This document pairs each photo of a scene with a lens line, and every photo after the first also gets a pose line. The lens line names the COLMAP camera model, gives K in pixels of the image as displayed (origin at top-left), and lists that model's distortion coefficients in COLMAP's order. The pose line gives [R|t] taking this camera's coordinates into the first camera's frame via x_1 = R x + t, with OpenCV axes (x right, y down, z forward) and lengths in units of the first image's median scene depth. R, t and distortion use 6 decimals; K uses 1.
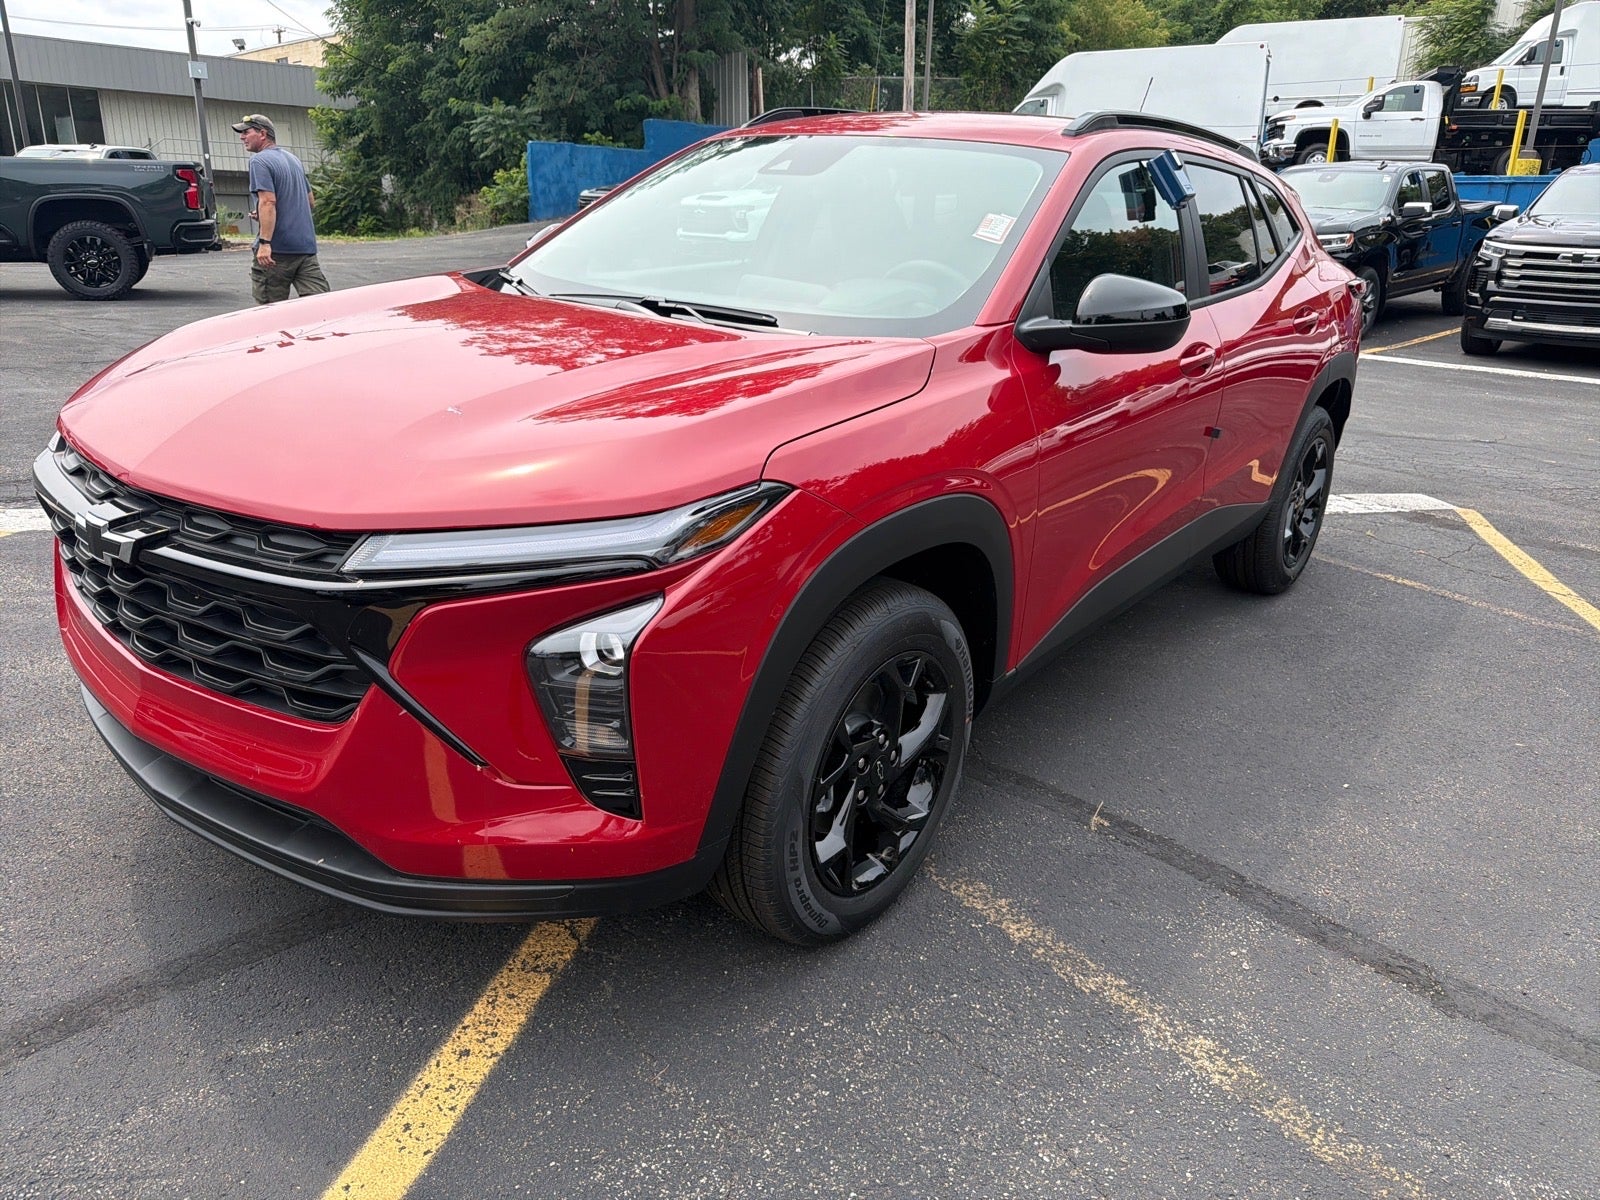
lens RADIAL K [[1172.2, 0, 800.0], [0, 1172.2, 600.0], [0, 0, 1]] dist [-0.002413, -0.001773]
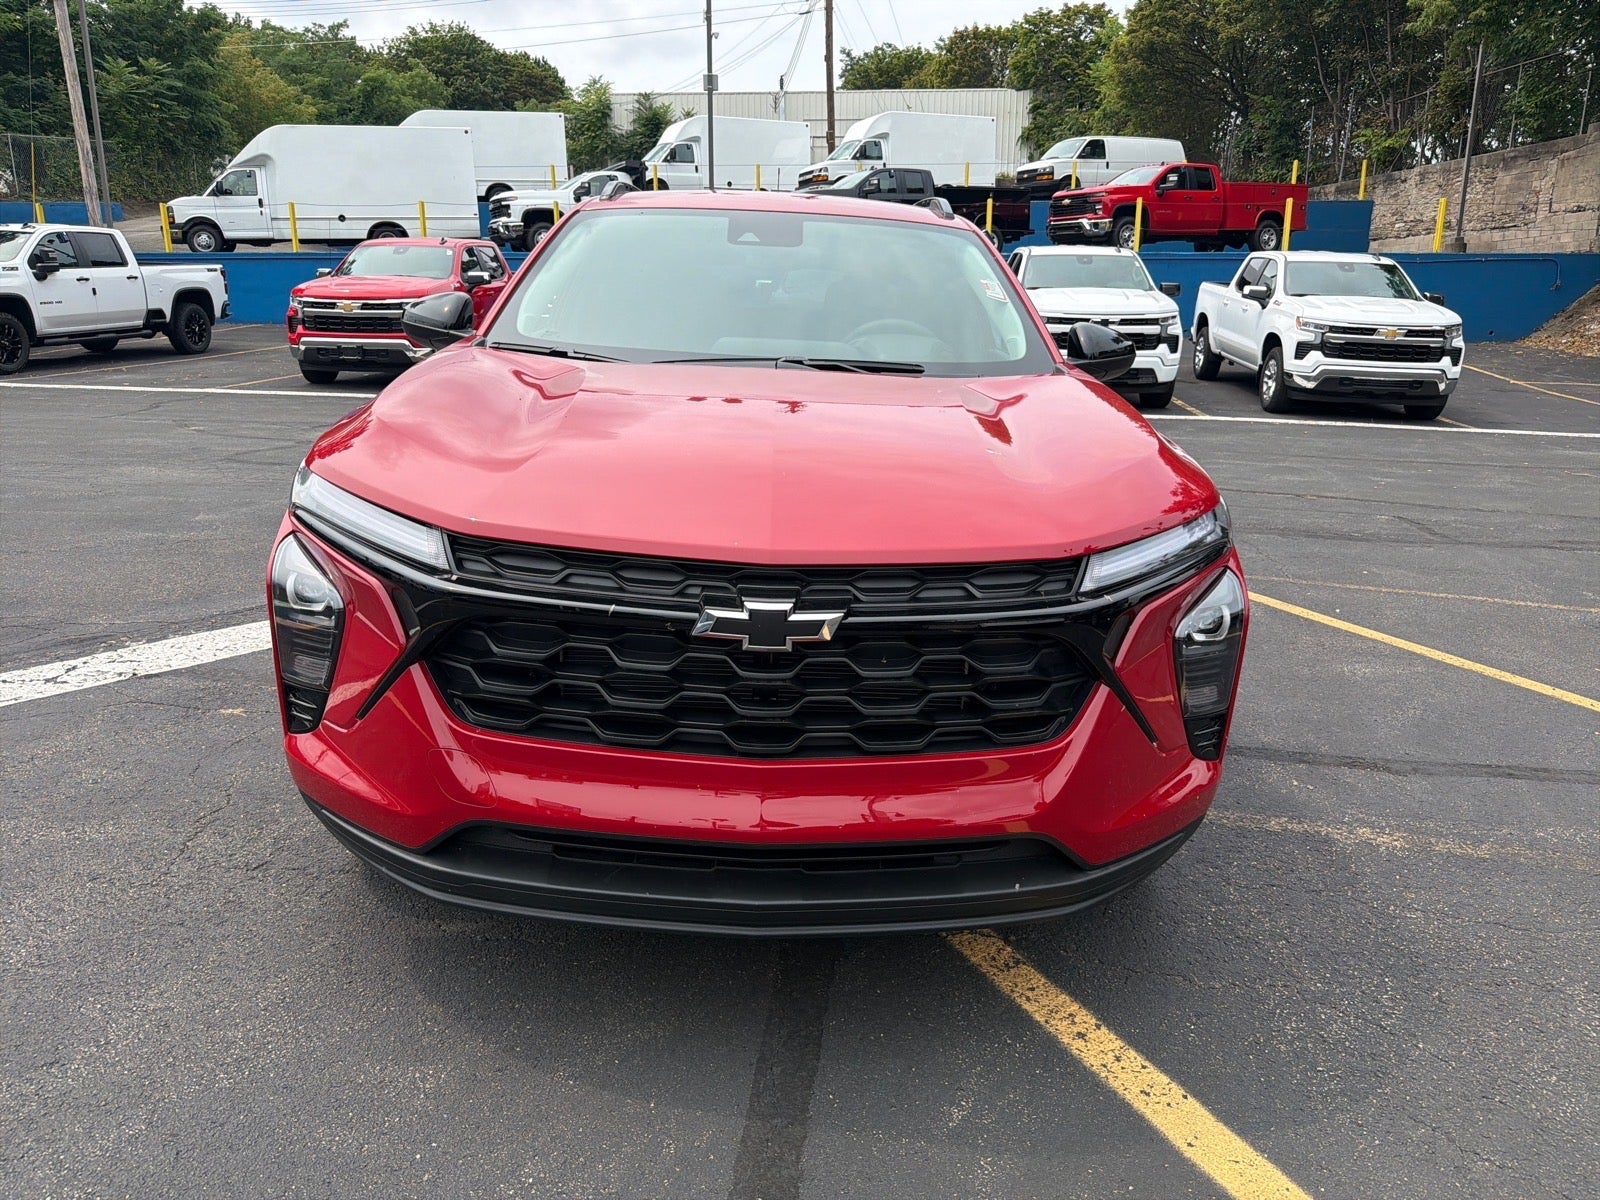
lens RADIAL K [[1172.2, 0, 800.0], [0, 1172.2, 600.0], [0, 0, 1]] dist [-0.002413, -0.001773]
pose [[0.759042, -0.177579, 0.626355, -0.981258], [0.213909, 0.976694, 0.017681, -0.071382], [-0.614896, 0.120563, 0.779338, 0.243452]]
